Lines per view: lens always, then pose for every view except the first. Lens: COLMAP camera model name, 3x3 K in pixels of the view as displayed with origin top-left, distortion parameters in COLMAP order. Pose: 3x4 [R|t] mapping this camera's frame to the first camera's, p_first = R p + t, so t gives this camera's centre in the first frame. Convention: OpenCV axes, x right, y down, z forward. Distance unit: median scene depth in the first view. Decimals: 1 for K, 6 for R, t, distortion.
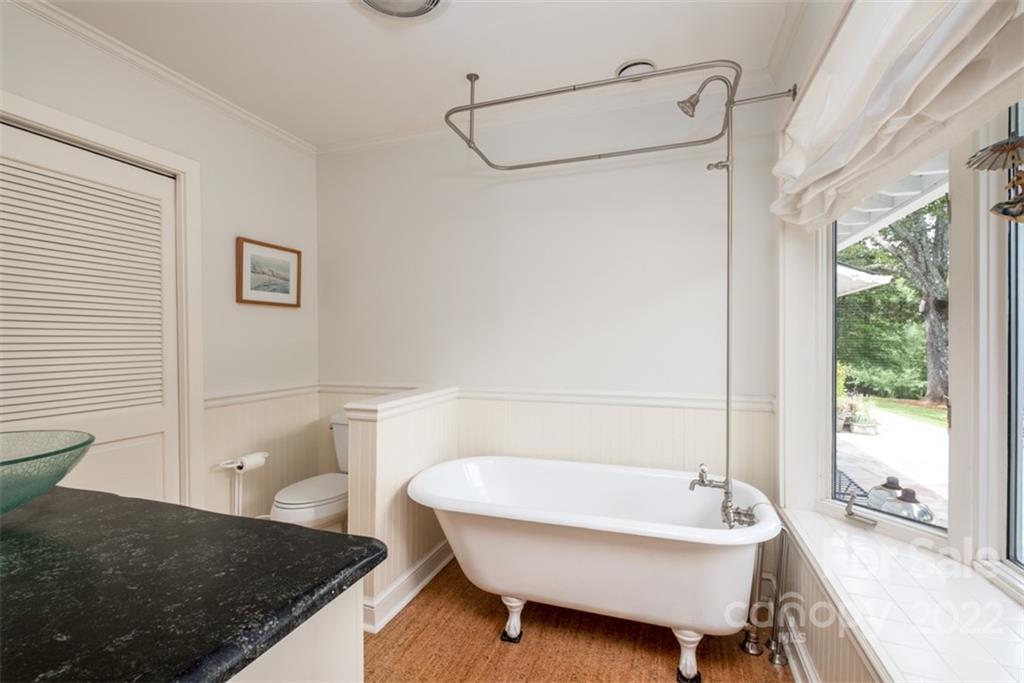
lens RADIAL K [[462.5, 0, 503.9], [0, 462.5, 342.2], [0, 0, 1]] dist [-0.002313, 0.000108]
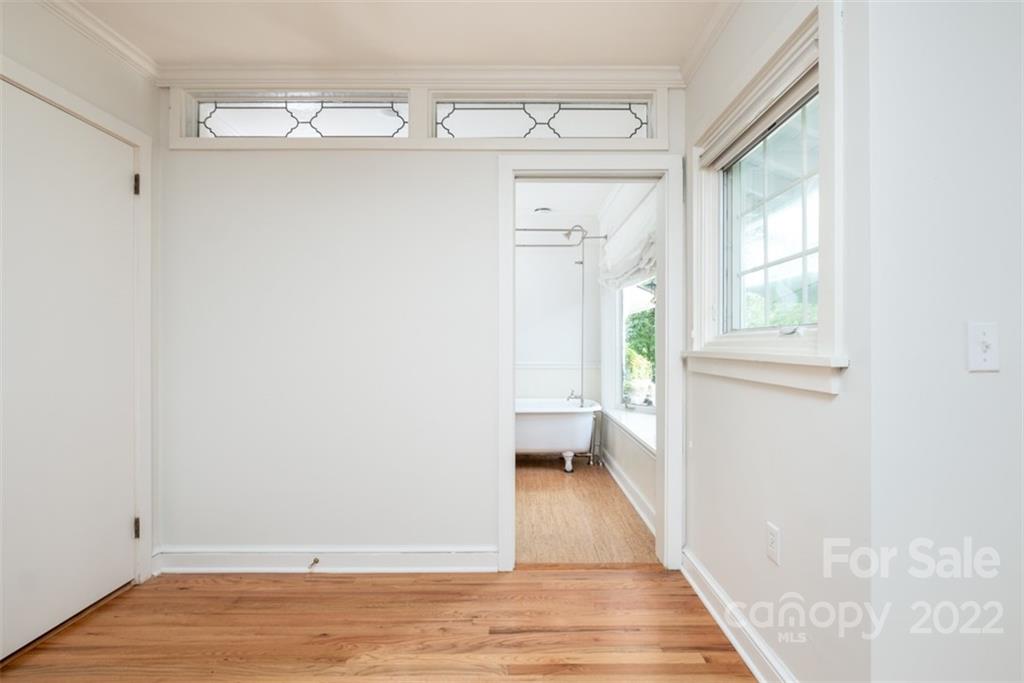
lens RADIAL K [[462.5, 0, 519.2], [0, 462.5, 338.8], [0, 0, 1]] dist [-0.002313, 0.000108]
pose [[0.940532, 0.003355, 0.339689, -0.434767], [-0.001870, 0.999987, -0.004698, 0.019306], [-0.339701, 0.003784, 0.940526, -0.778071]]
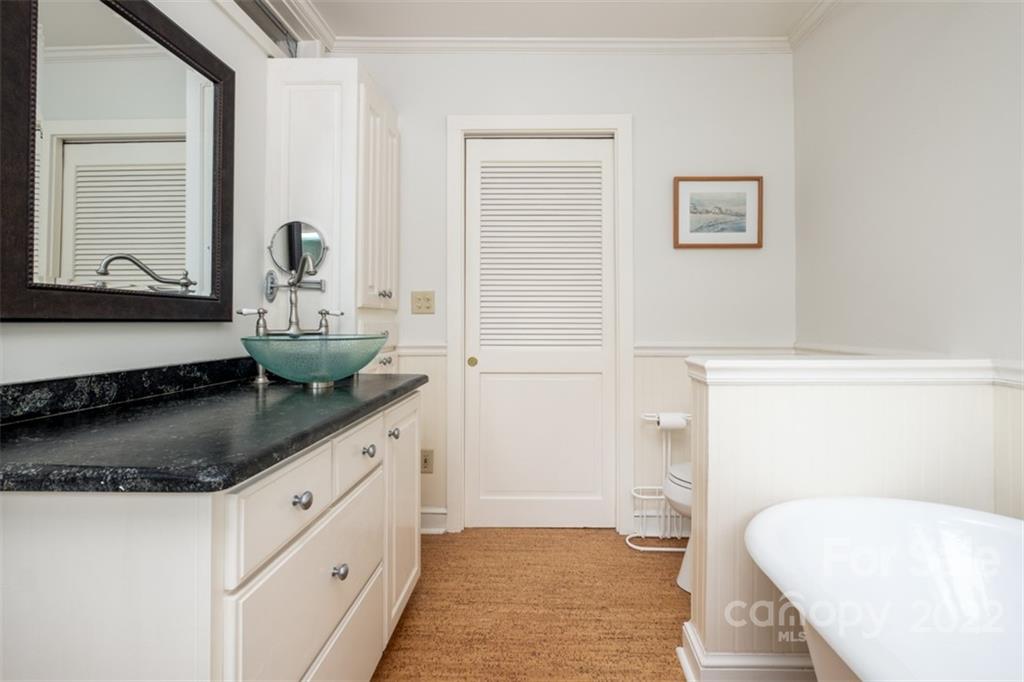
lens RADIAL K [[462.5, 0, 532.2], [0, 462.5, 320.4], [0, 0, 1]] dist [-0.002313, 0.000108]
pose [[0.325869, 0.000128, -0.945415, 0.225987], [-0.006803, 0.999974, -0.002210, 0.068380], [0.945390, 0.007152, 0.325862, 0.455069]]
